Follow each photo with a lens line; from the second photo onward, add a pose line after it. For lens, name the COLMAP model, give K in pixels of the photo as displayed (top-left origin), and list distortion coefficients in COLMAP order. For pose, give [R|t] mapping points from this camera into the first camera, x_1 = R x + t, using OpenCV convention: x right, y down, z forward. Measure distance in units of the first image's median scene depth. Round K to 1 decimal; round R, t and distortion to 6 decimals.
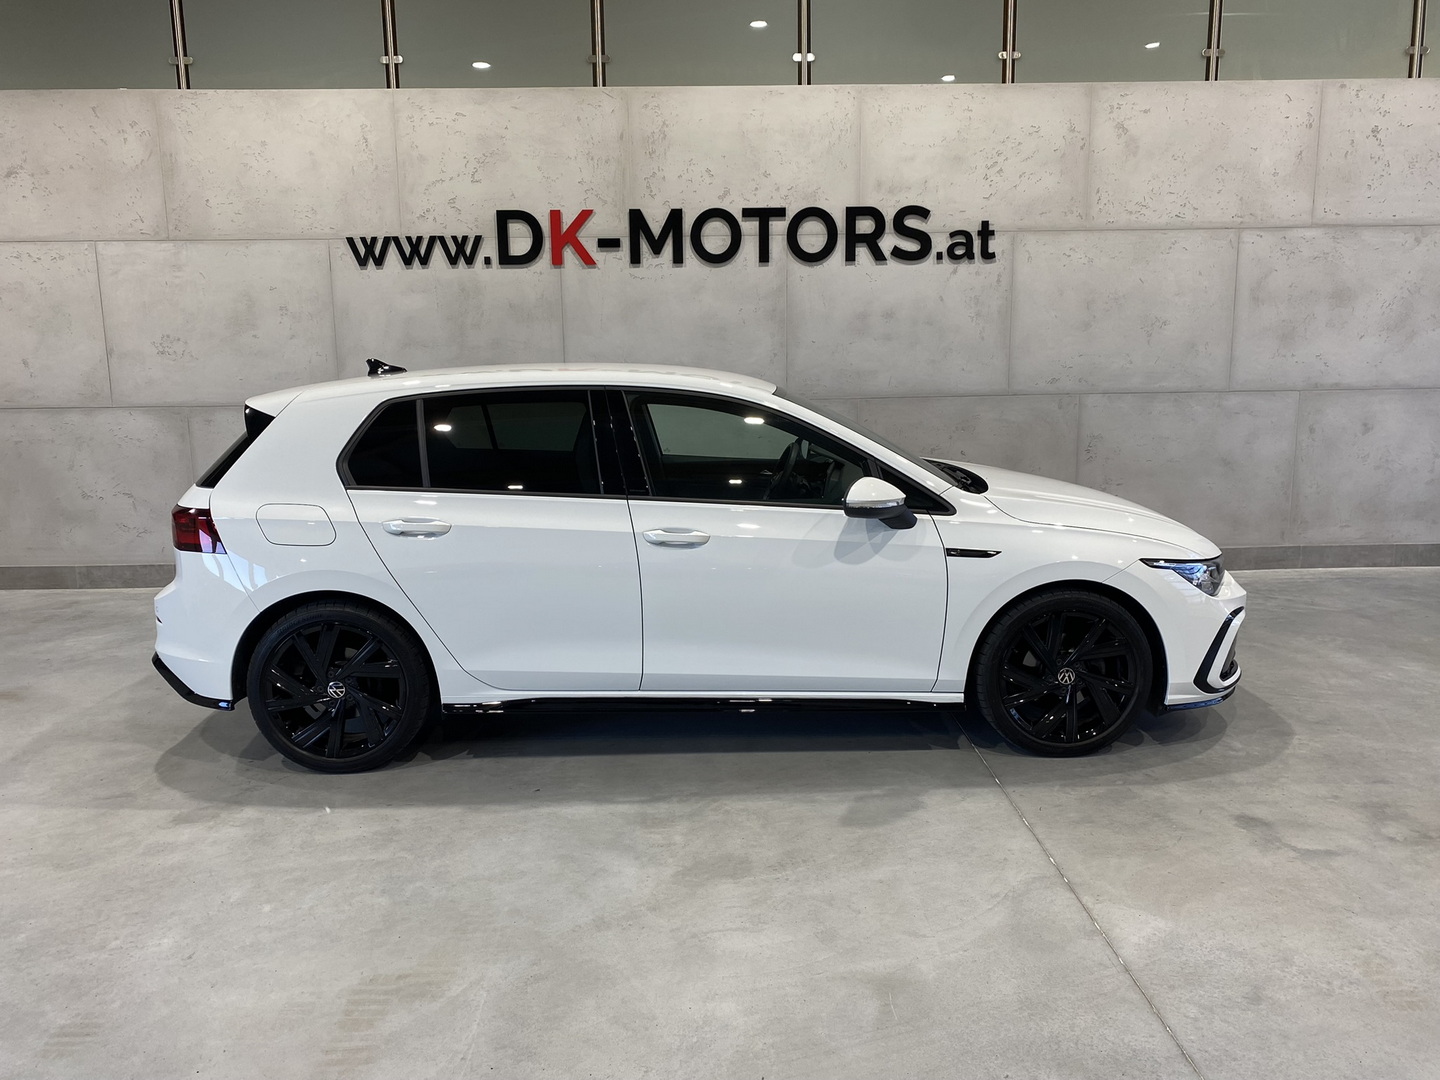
lens RADIAL K [[1105.4, 0, 720.0], [0, 1105.4, 540.0], [0, 0, 1]] dist [0.014247, -0.010547]
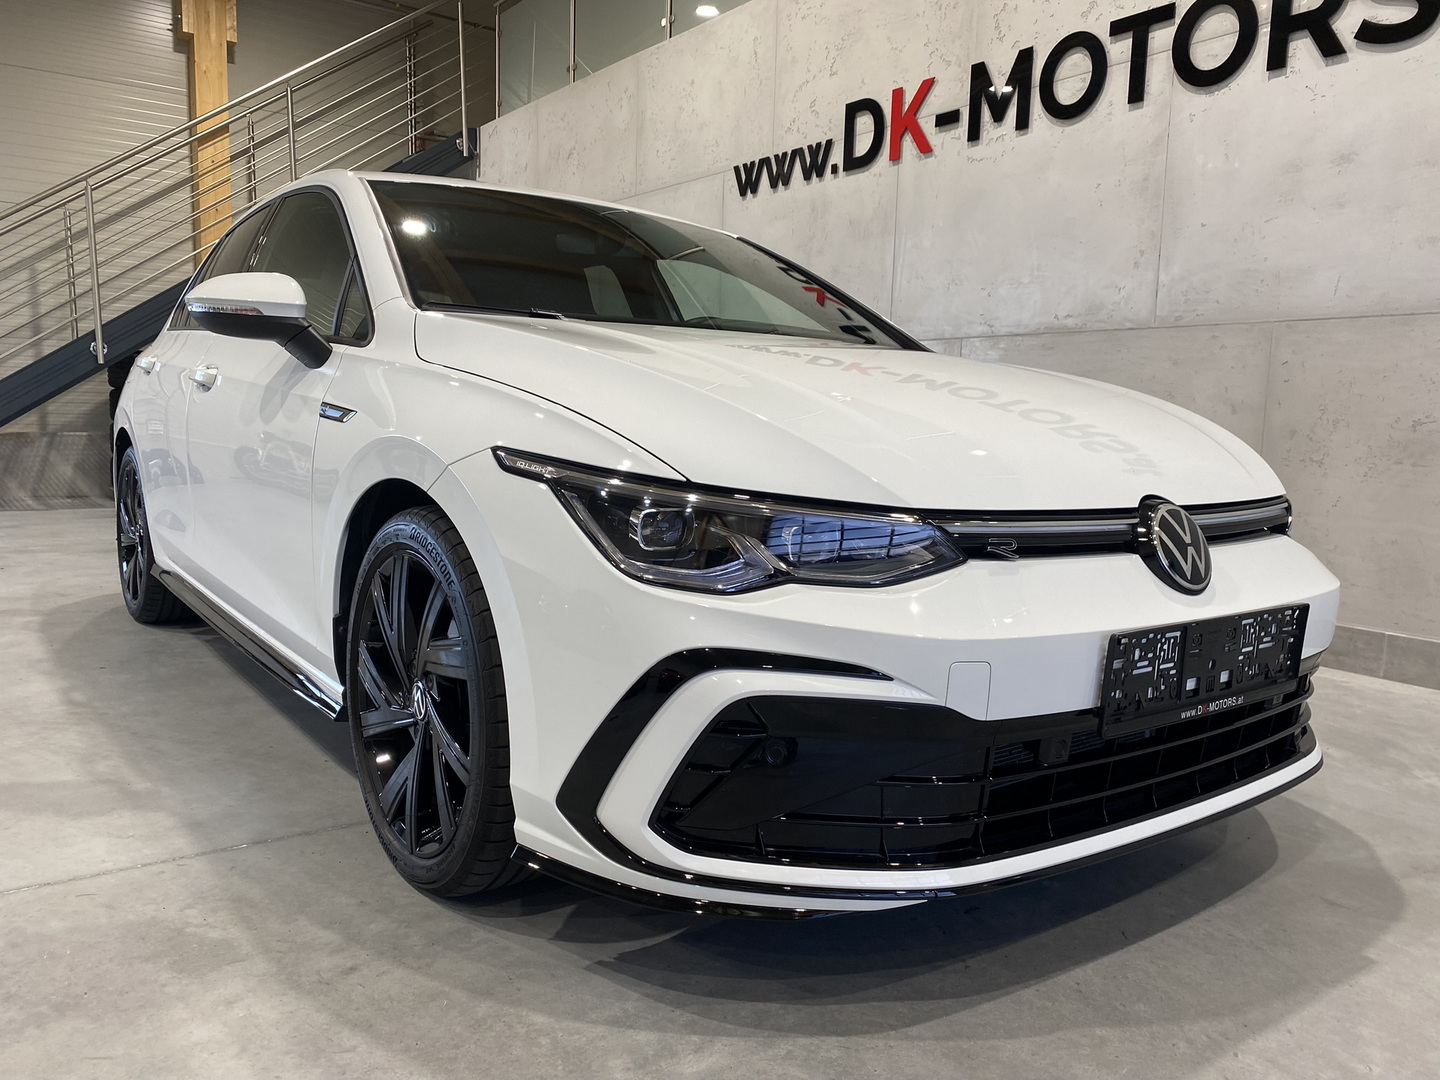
lens RADIAL K [[1105.4, 0, 720.0], [0, 1105.4, 540.0], [0, 0, 1]] dist [0.014247, -0.010547]
pose [[0.569022, 0.119838, -0.813543, 0.442336], [-0.175748, 0.984188, 0.022050, 0.015465], [0.803322, 0.130431, 0.581087, 0.491836]]
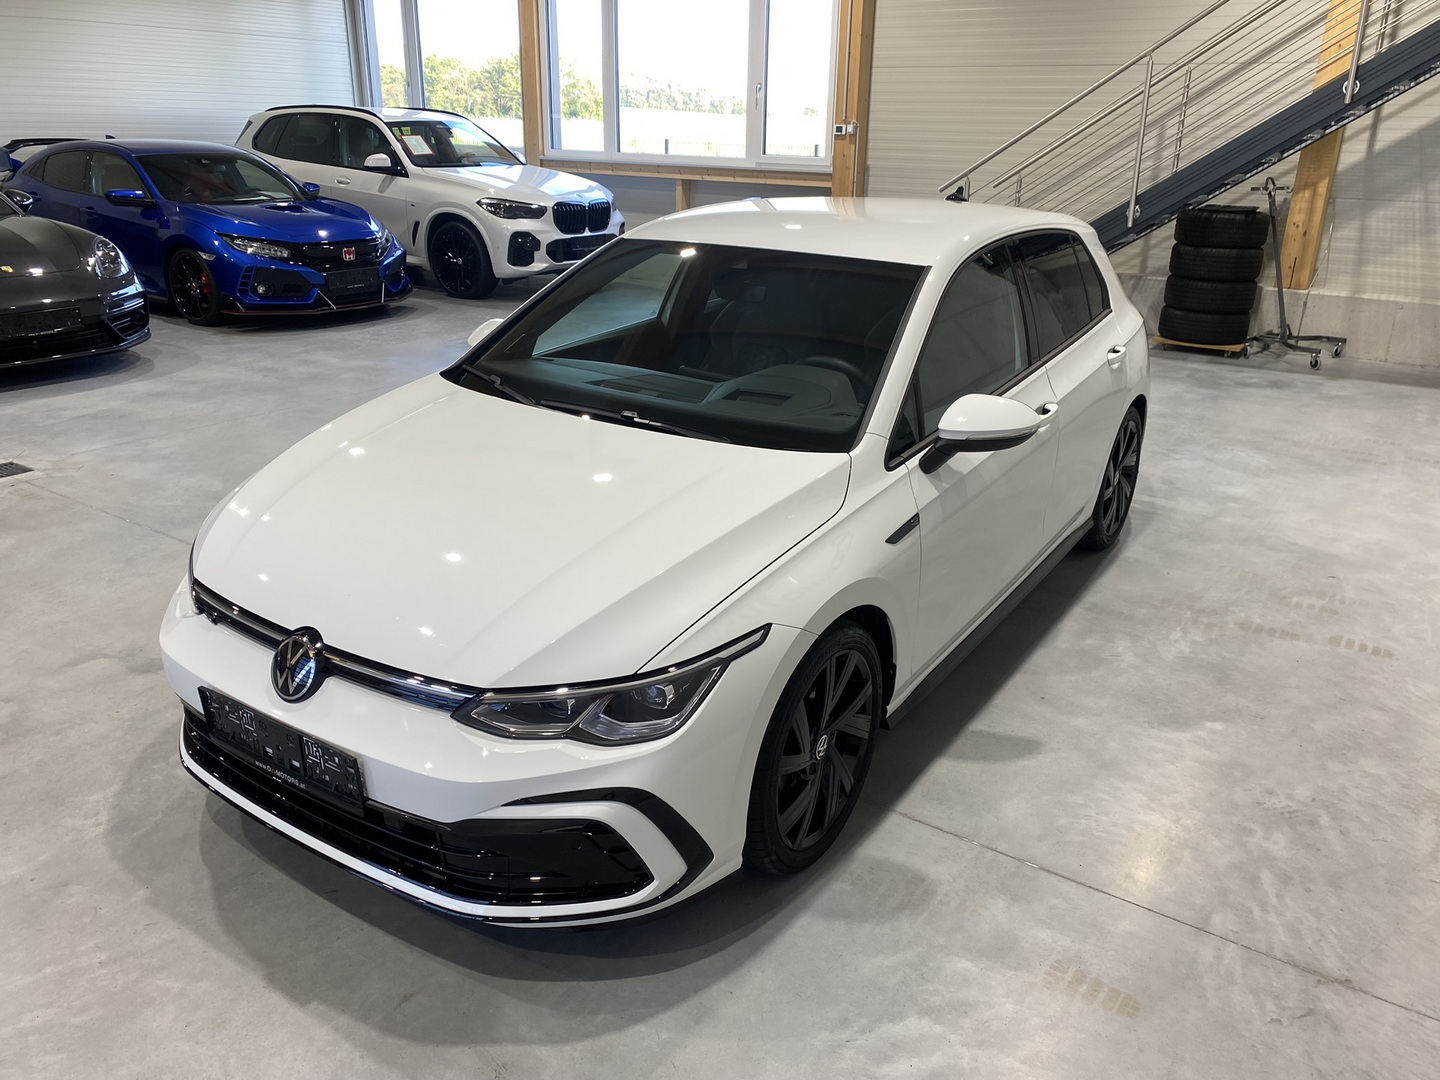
lens RADIAL K [[1105.4, 0, 720.0], [0, 1105.4, 540.0], [0, 0, 1]] dist [0.014247, -0.010547]
pose [[-0.585160, 0.287517, -0.758236, 0.475488], [-0.151981, 0.879581, 0.450820, -0.205736], [0.796548, 0.379039, -0.470999, 0.968215]]
